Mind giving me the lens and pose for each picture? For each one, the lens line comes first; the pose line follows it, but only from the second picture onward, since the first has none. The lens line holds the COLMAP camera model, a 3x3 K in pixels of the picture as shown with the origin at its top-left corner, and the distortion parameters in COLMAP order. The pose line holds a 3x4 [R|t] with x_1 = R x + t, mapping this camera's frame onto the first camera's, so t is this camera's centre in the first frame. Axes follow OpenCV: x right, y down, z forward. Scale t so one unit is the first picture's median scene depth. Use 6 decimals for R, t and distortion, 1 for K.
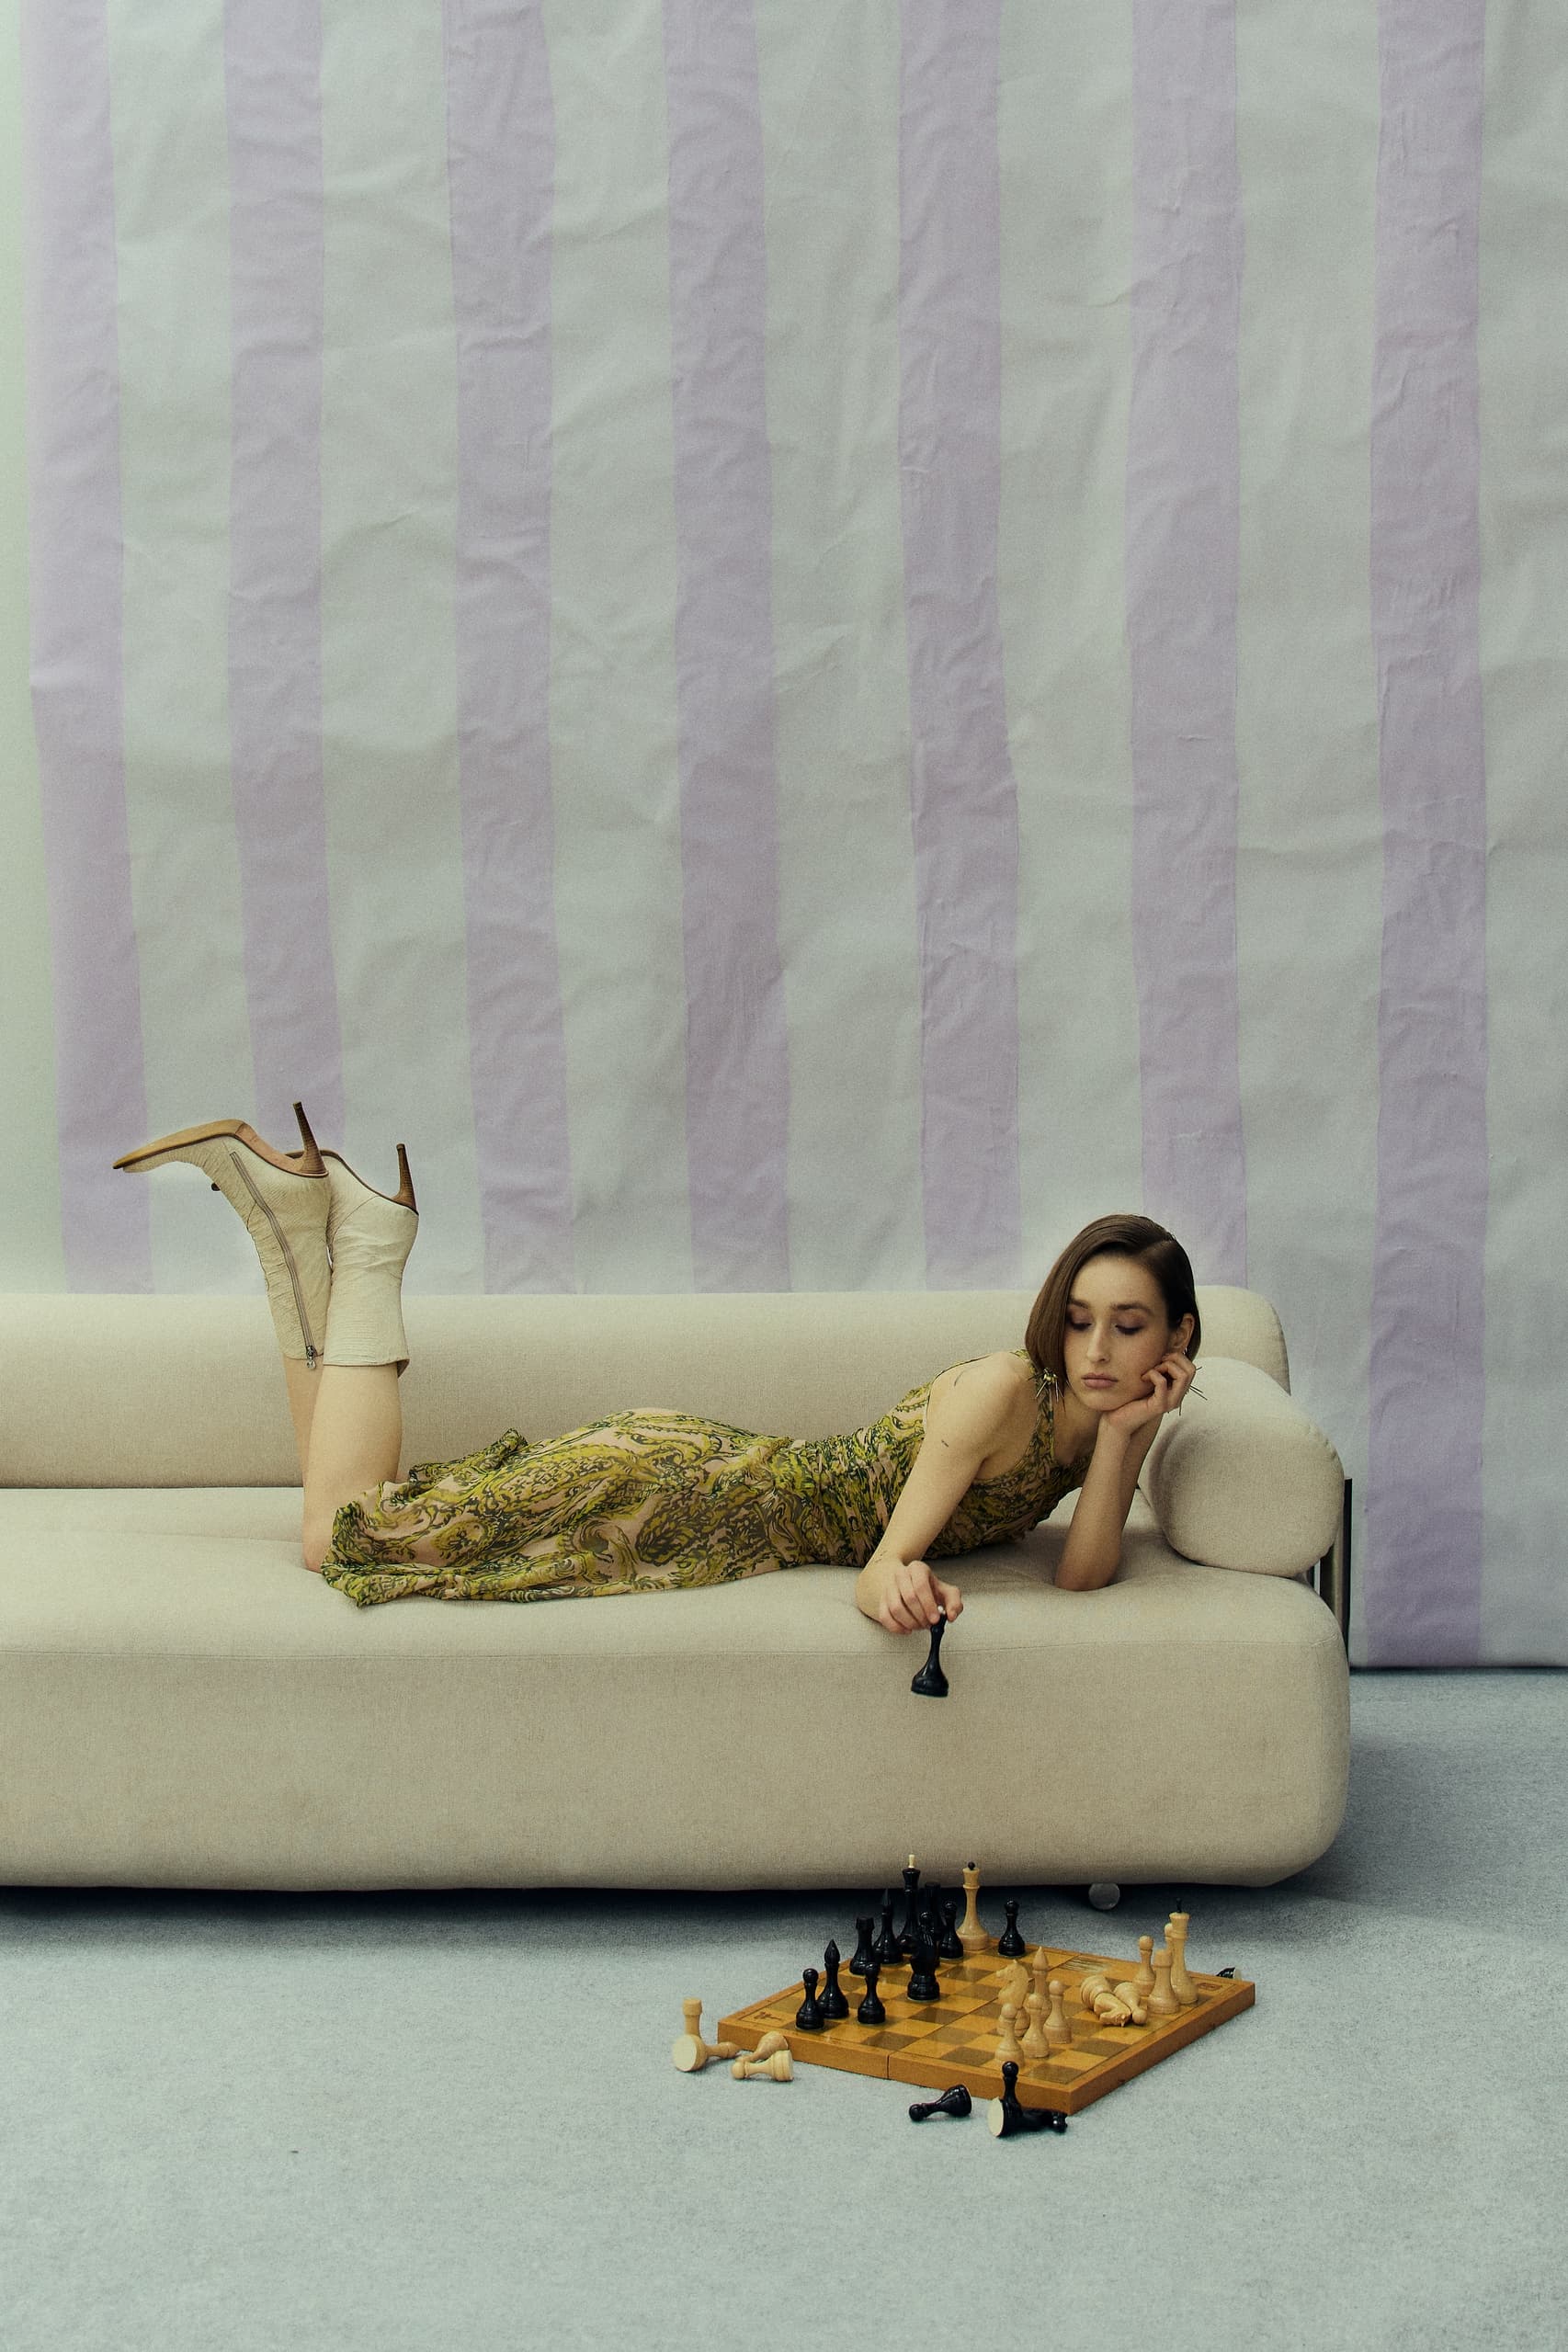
lens RADIAL K [[3538.7, 0, 788.1], [0, 3538.7, 1141.7], [0, 0, 1]] dist [0.021929, 0.000000]
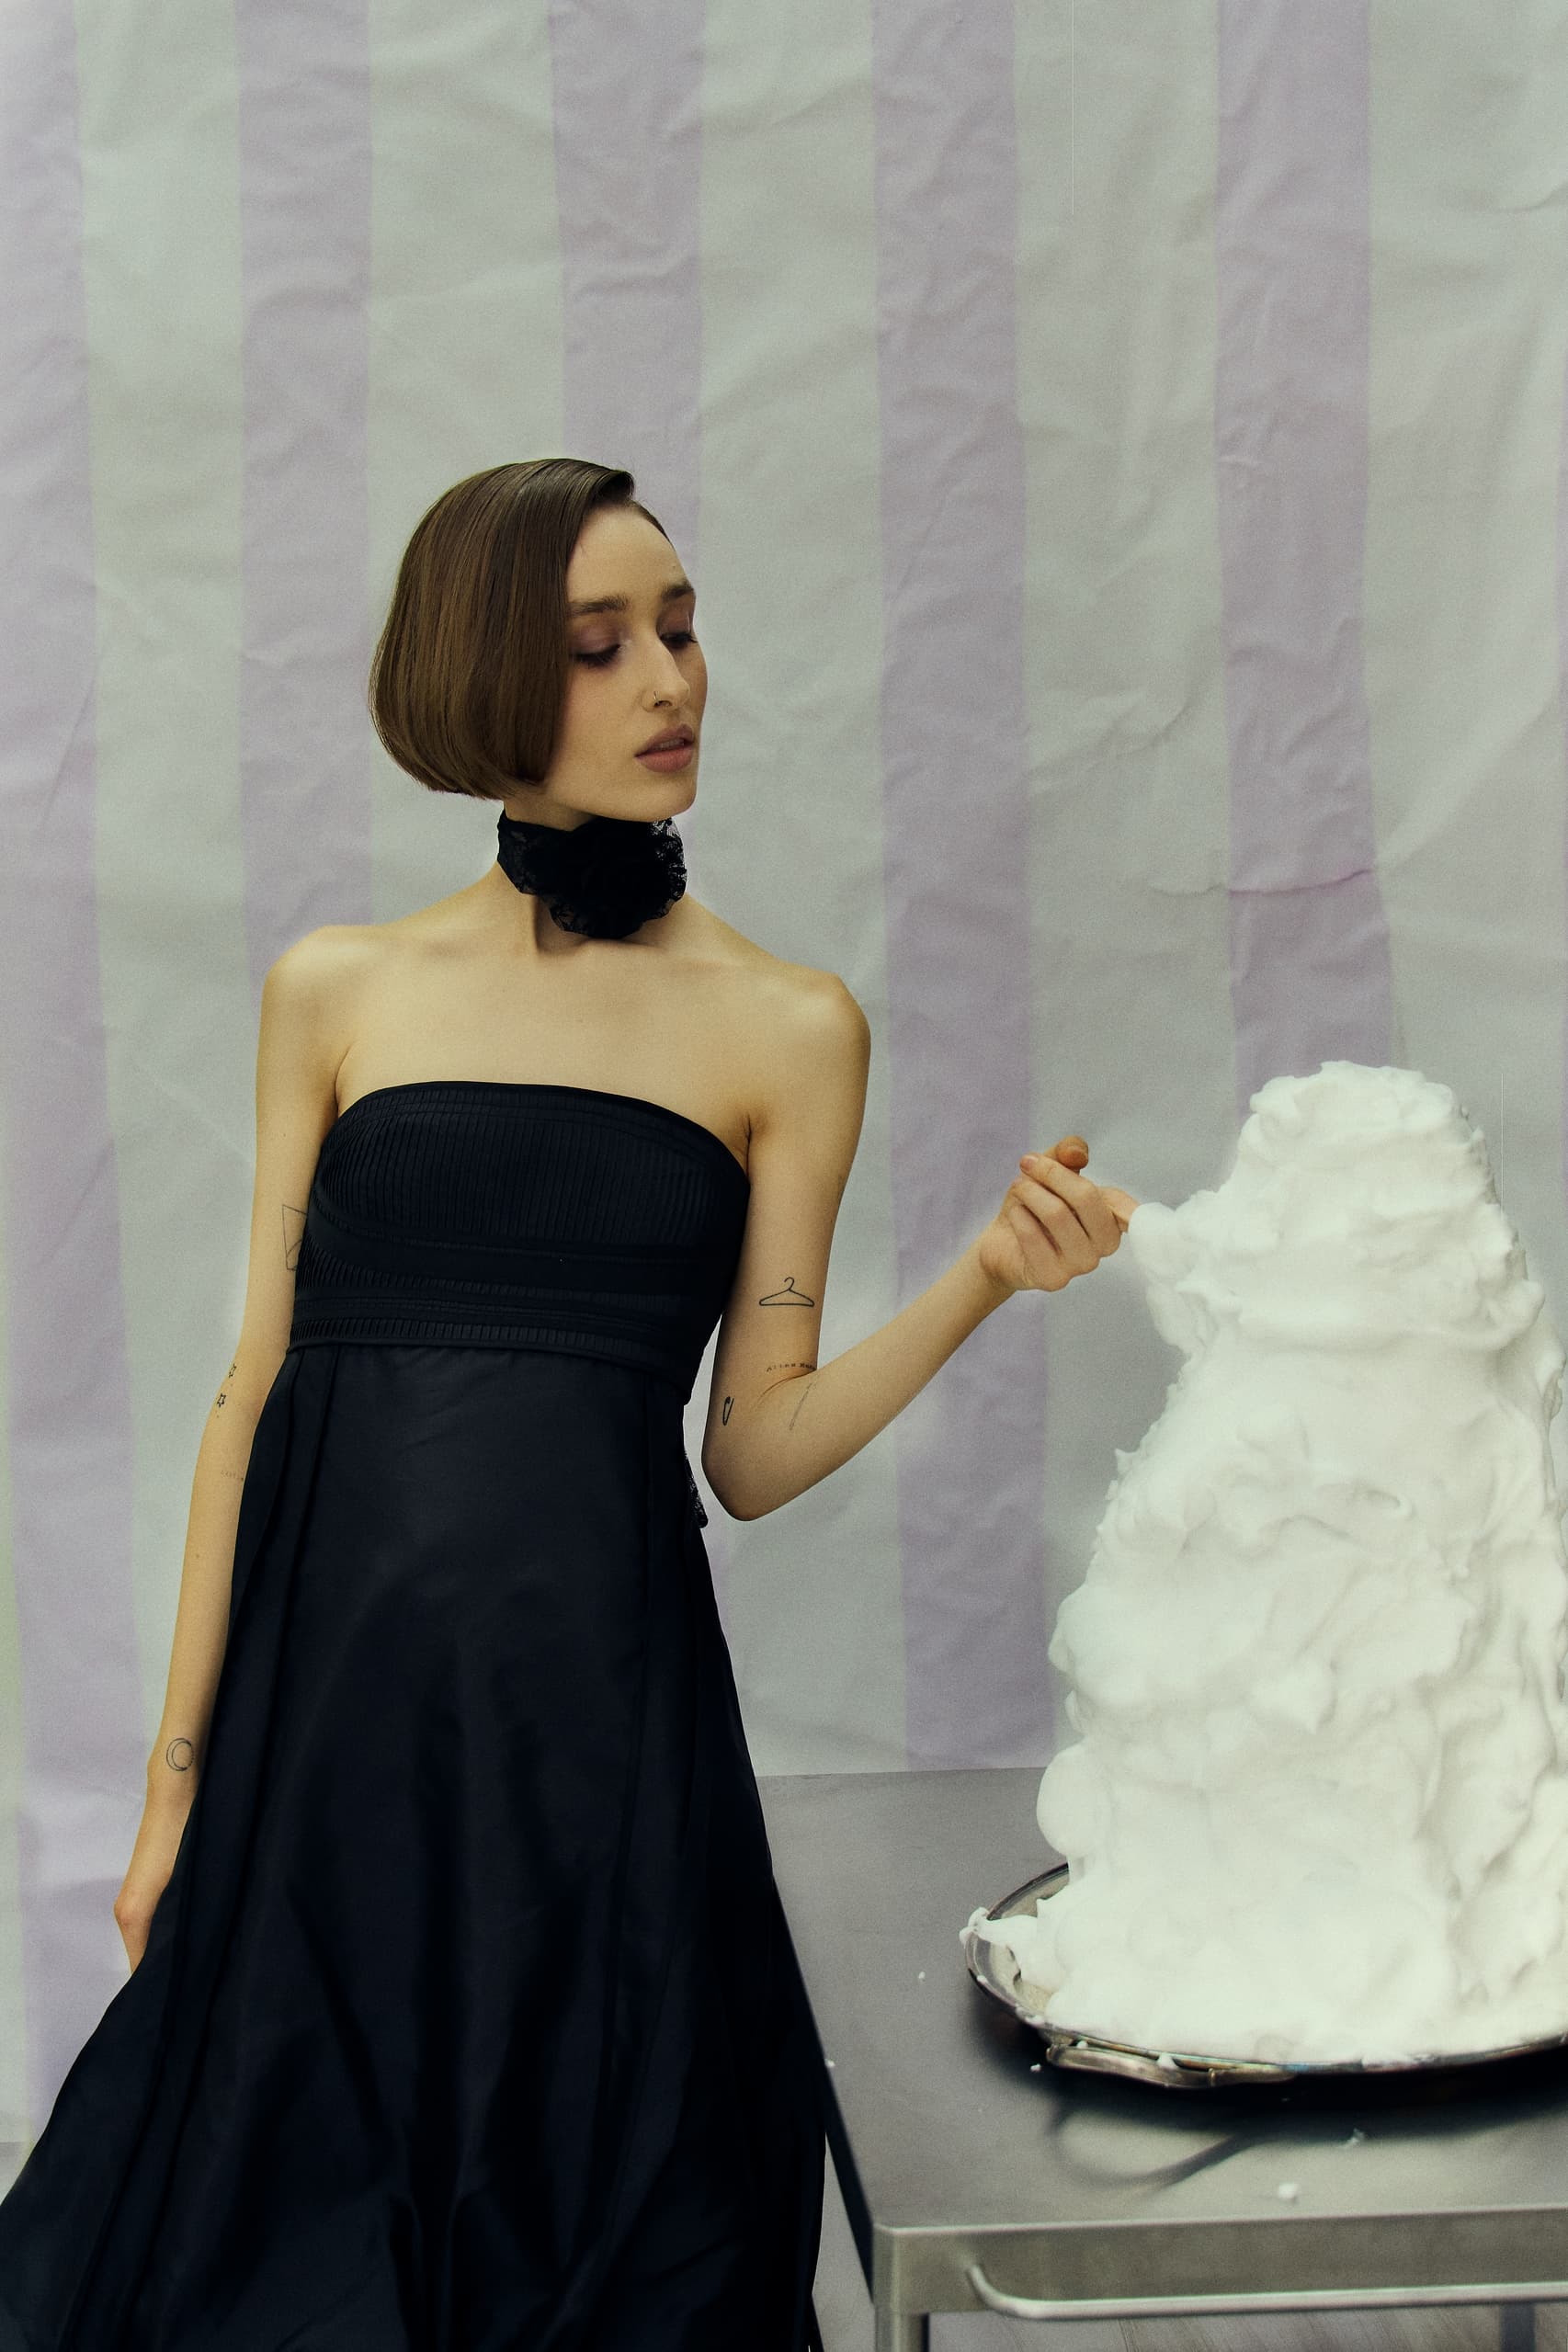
lens RADIAL K [[3538.7, 0, 764.8], [0, 3538.7, 1161.6], [0, 0, 1]] dist [0.021929, 0.000000]
pose [[0.994592, 0.005693, -0.103700, 0.016808], [-0.005739, 0.999984, -0.000145, -0.056443], [0.103698, 0.000739, 0.994609, 0.323766]]
